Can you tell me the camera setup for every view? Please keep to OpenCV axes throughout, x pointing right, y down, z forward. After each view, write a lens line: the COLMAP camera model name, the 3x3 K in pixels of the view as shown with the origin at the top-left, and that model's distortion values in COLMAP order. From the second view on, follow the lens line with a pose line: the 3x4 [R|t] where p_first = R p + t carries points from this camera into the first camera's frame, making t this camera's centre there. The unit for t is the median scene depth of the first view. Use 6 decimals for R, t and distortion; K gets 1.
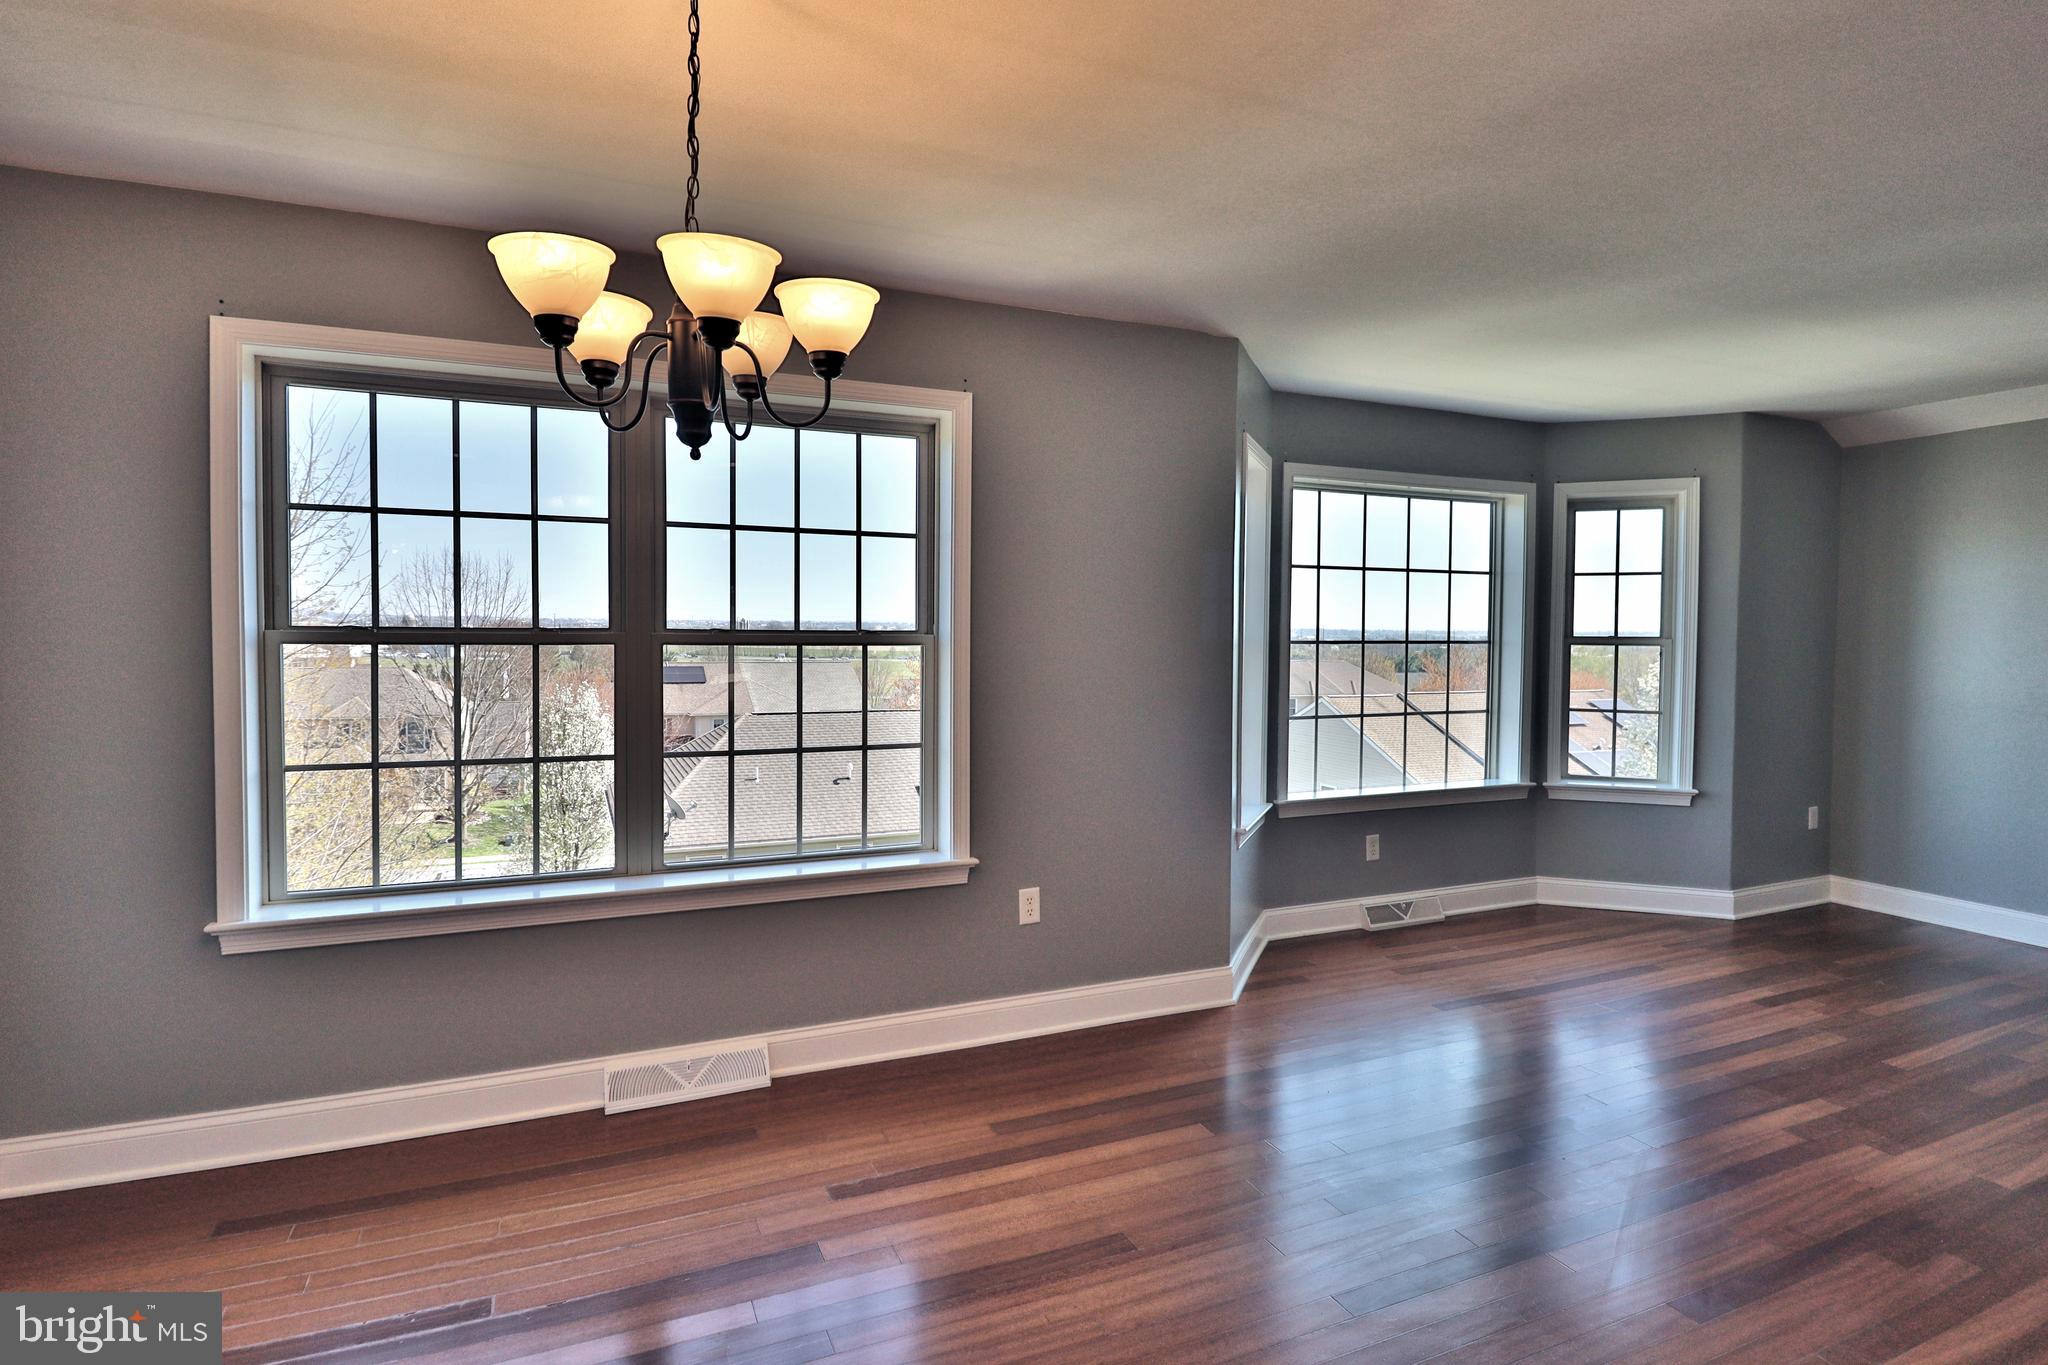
lens RADIAL K [[1055.5, 0, 1039.7], [0, 1055.5, 663.3], [0, 0, 1]] dist [0.001978, -0.015244]
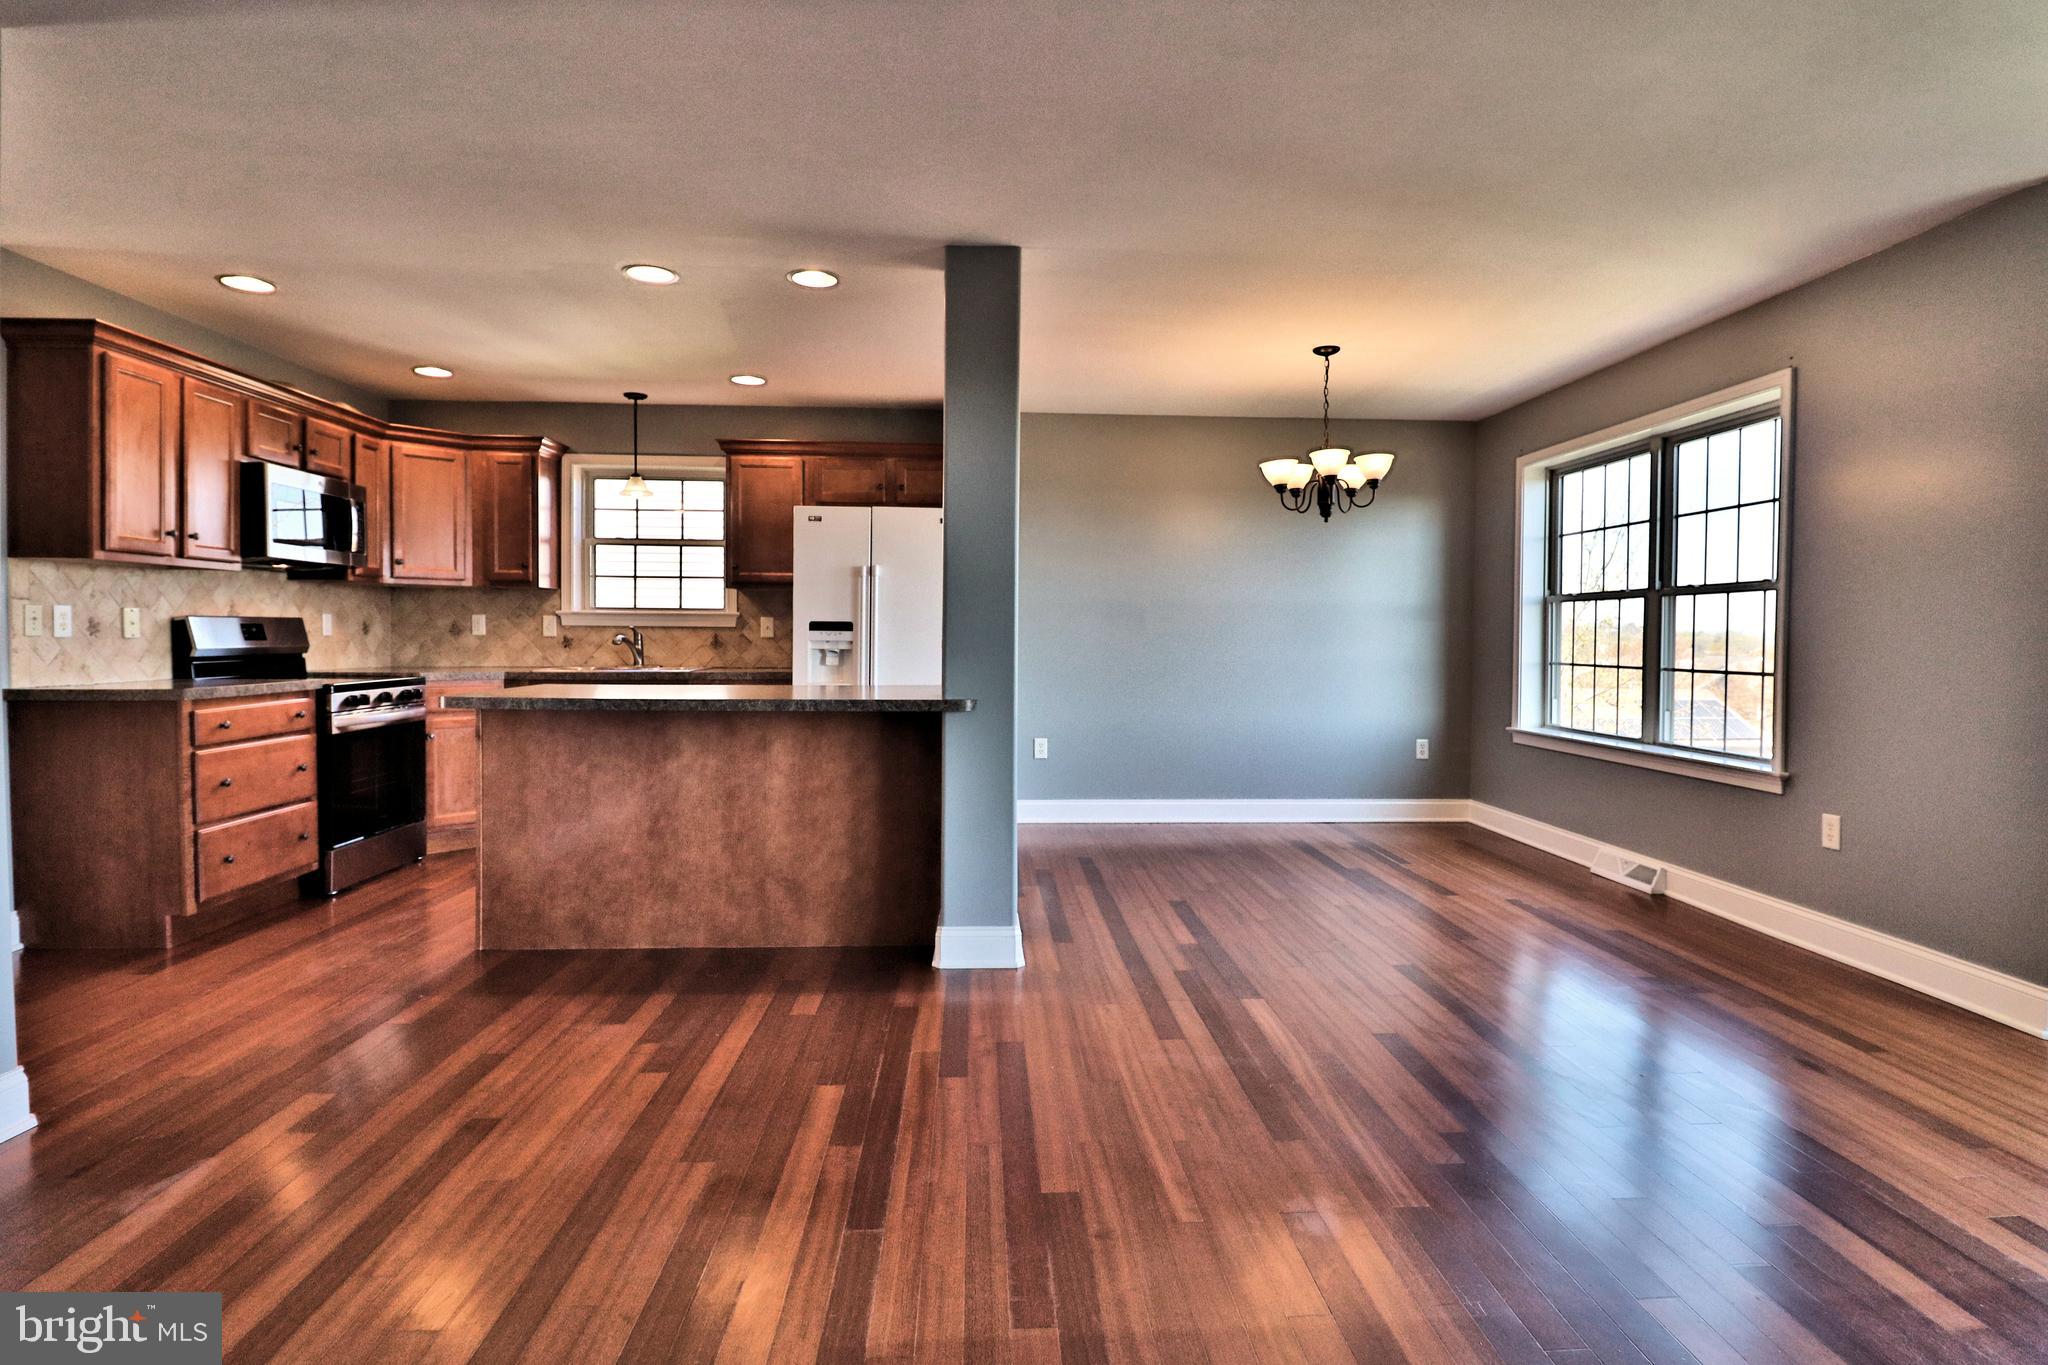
lens RADIAL K [[1055.5, 0, 1040.5], [0, 1055.5, 658.8], [0, 0, 1]] dist [0.001978, -0.015244]
pose [[-0.350669, 0.008608, -0.936460, 1.248268], [-0.040509, 0.998882, 0.024351, 0.064264], [0.935623, 0.046474, -0.349928, 0.623060]]
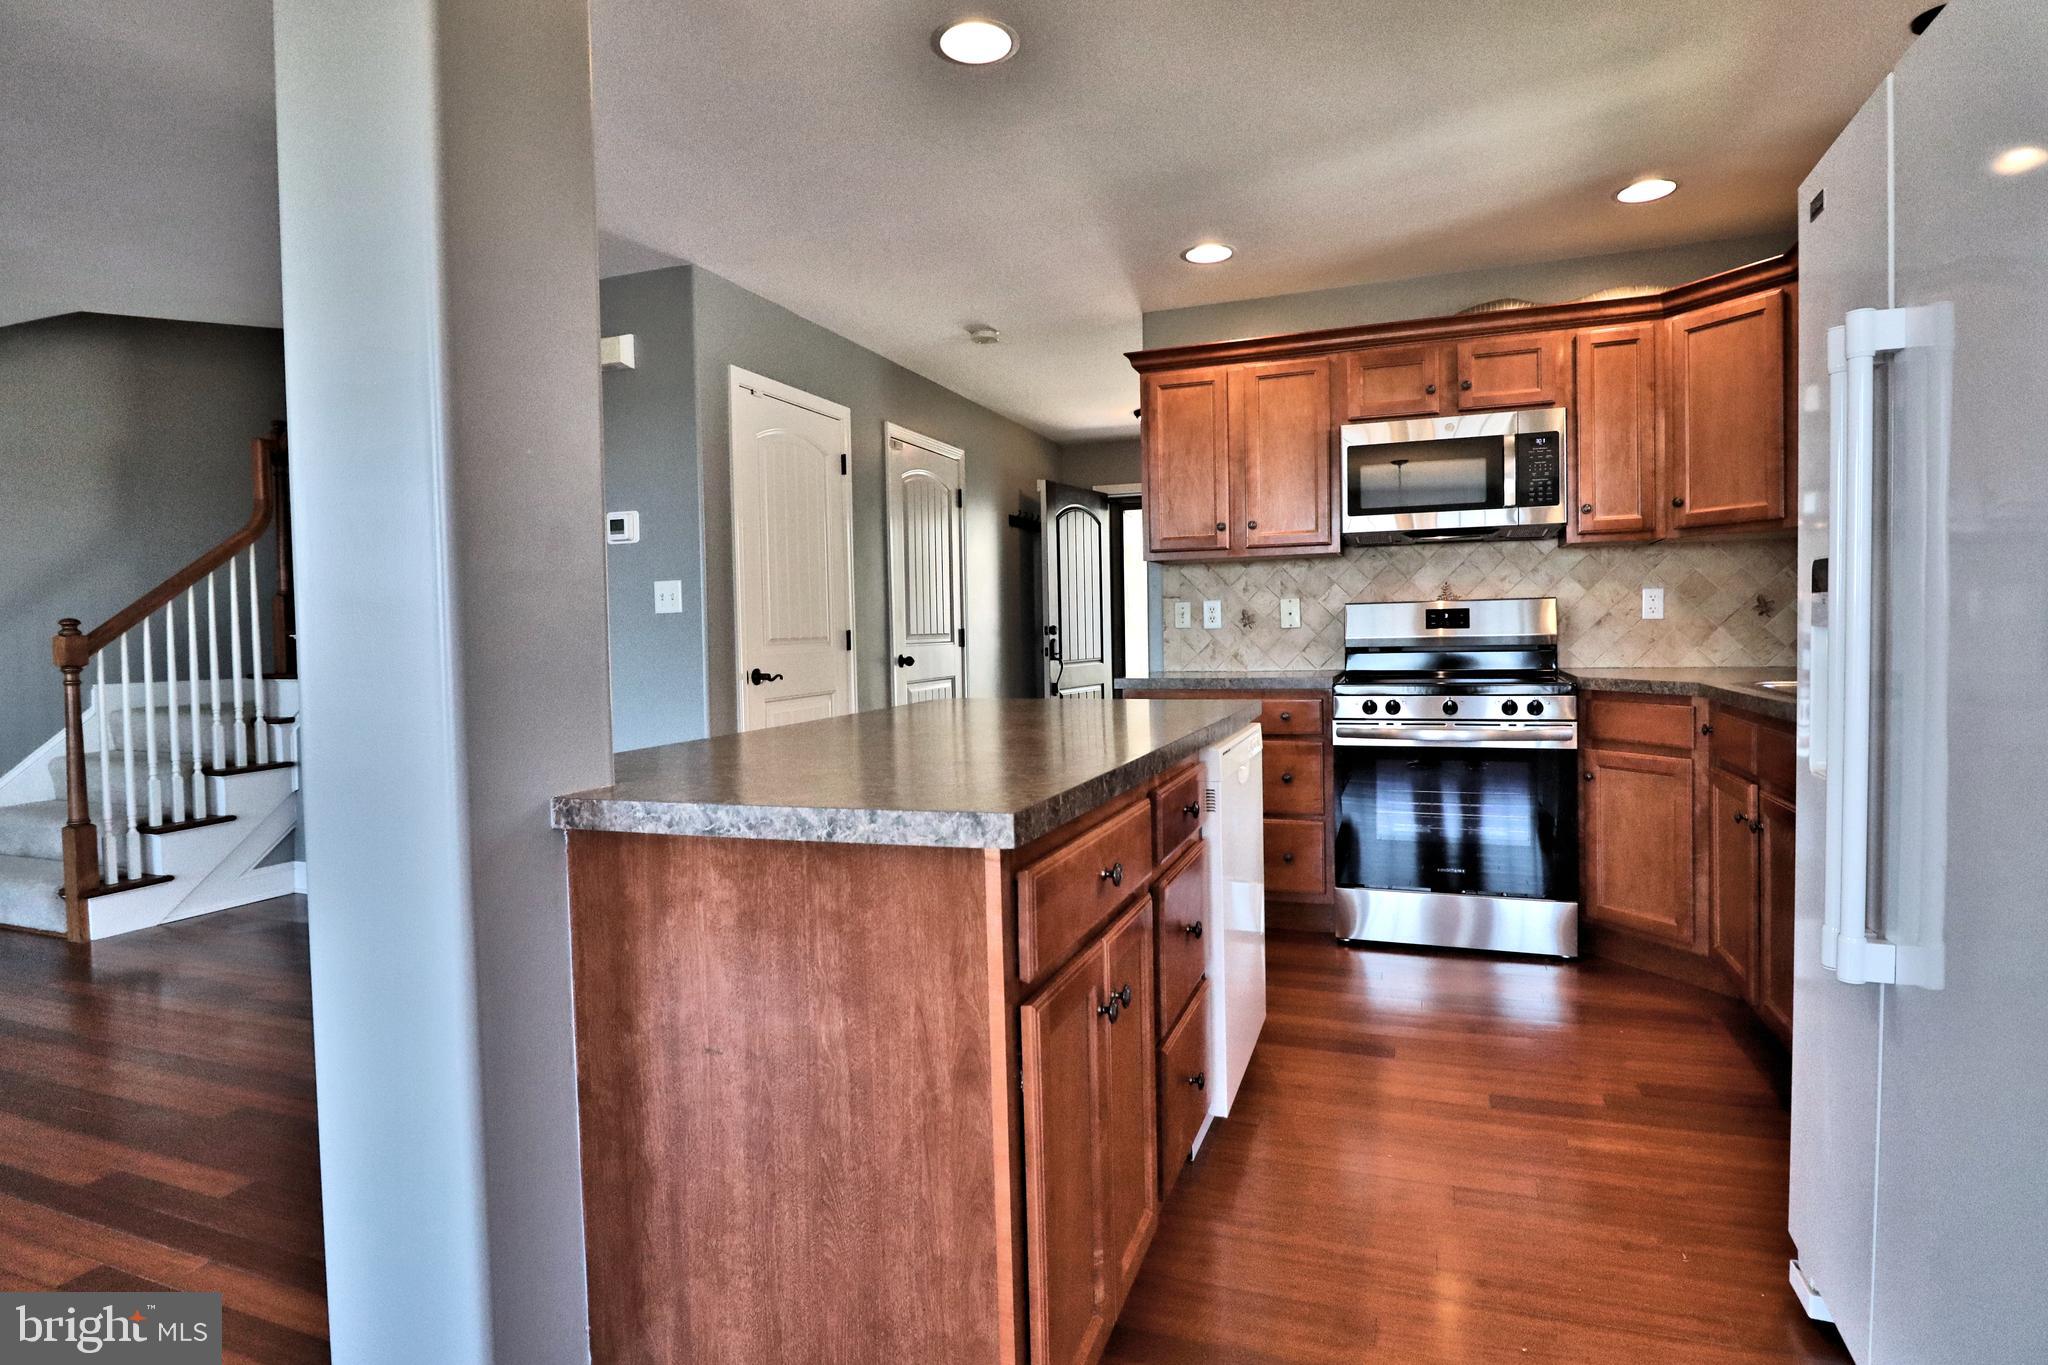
lens RADIAL K [[1055.5, 0, 1035.9], [0, 1055.5, 663.1], [0, 0, 1]] dist [0.001978, -0.015244]
pose [[-0.717098, -0.018691, 0.696721, -0.127638], [0.035243, 0.997389, 0.063032, 0.064026], [-0.696080, 0.069755, -0.714567, 0.331786]]
